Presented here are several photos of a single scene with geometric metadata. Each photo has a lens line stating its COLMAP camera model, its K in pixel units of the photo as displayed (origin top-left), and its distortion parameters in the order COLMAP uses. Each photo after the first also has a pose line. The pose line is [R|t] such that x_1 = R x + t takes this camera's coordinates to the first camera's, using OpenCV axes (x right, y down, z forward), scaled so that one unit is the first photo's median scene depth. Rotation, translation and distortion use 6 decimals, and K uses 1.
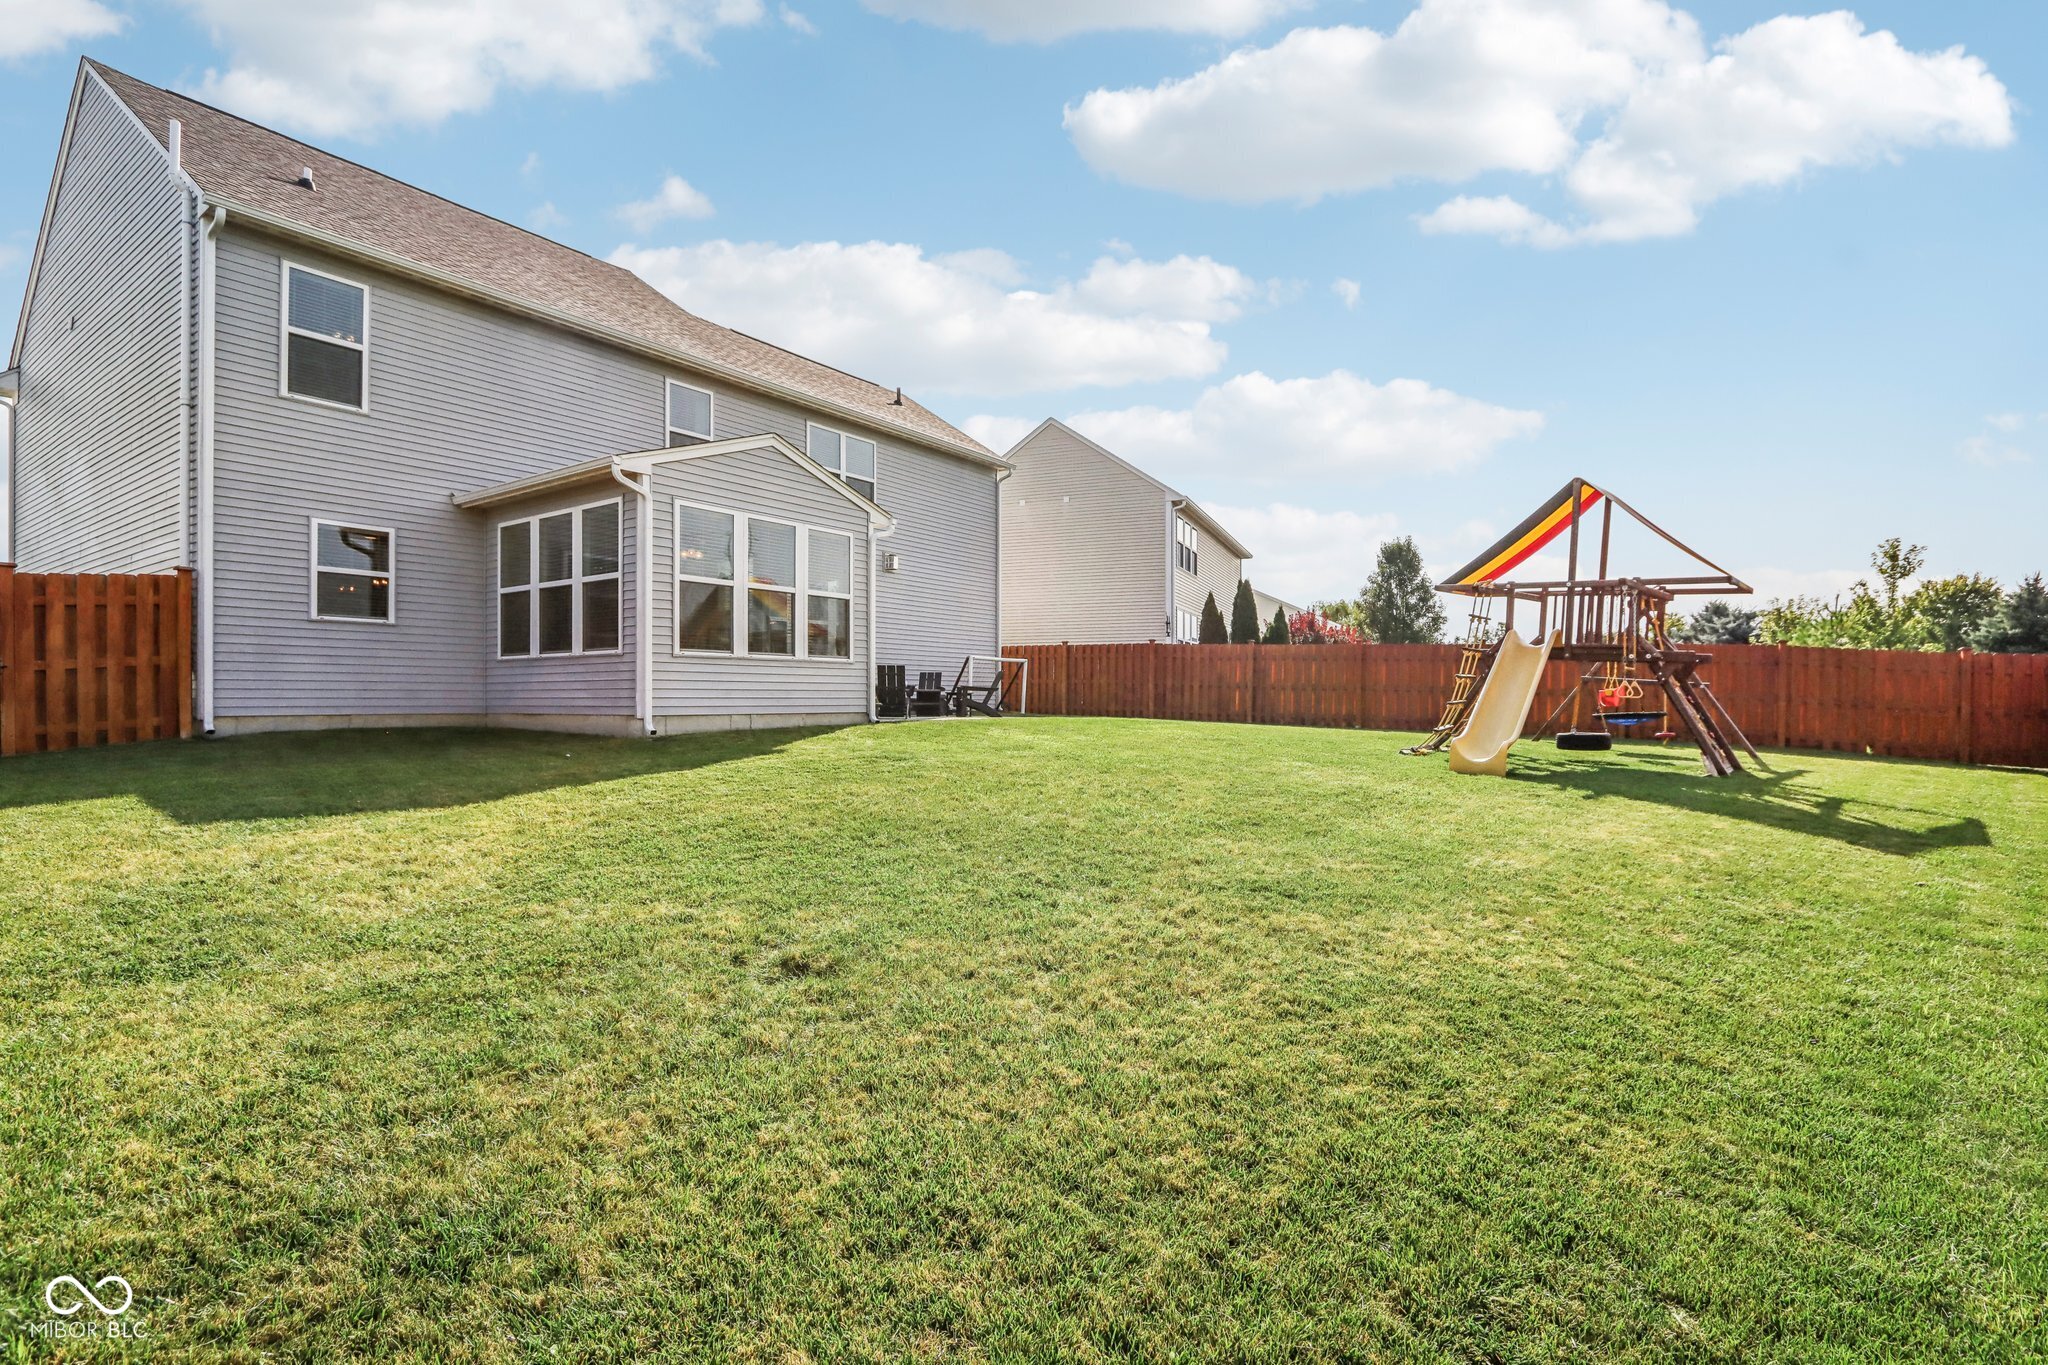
lens RADIAL K [[967.6, 0, 1021.3], [0, 967.6, 698.8], [0, 0, 1]] dist [-0.014917, 0.002638]
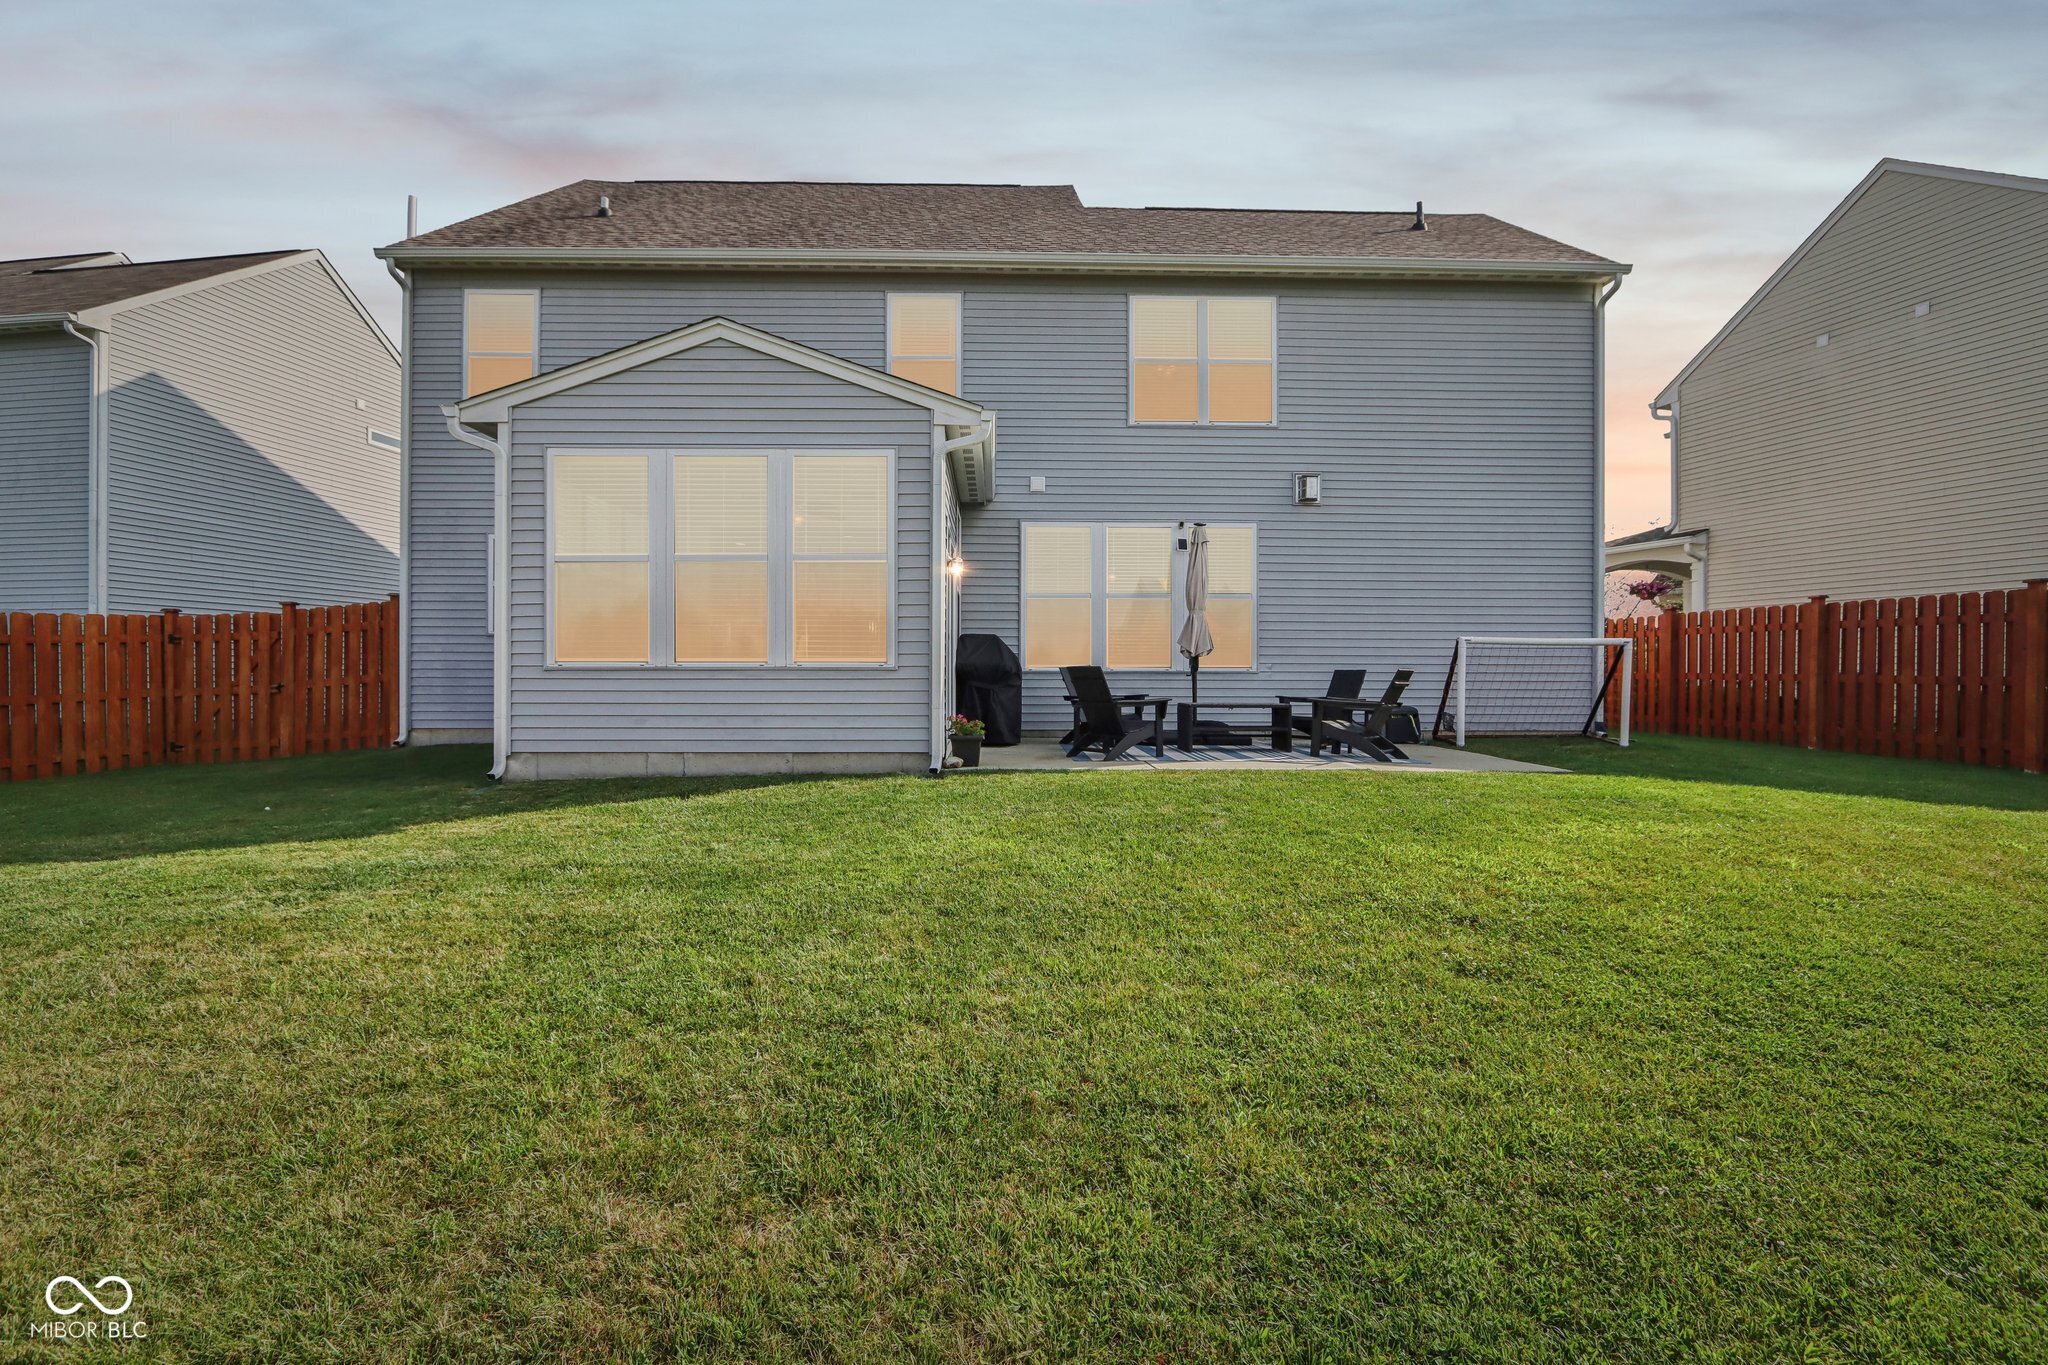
lens RADIAL K [[967.6, 0, 1025.1], [0, 967.6, 676.7], [0, 0, 1]] dist [-0.014917, 0.002638]
pose [[0.600628, 0.002073, -0.799526, 0.402392], [-0.001656, 0.999998, 0.001349, -0.038214], [0.799527, 0.000514, 0.600630, 0.810169]]
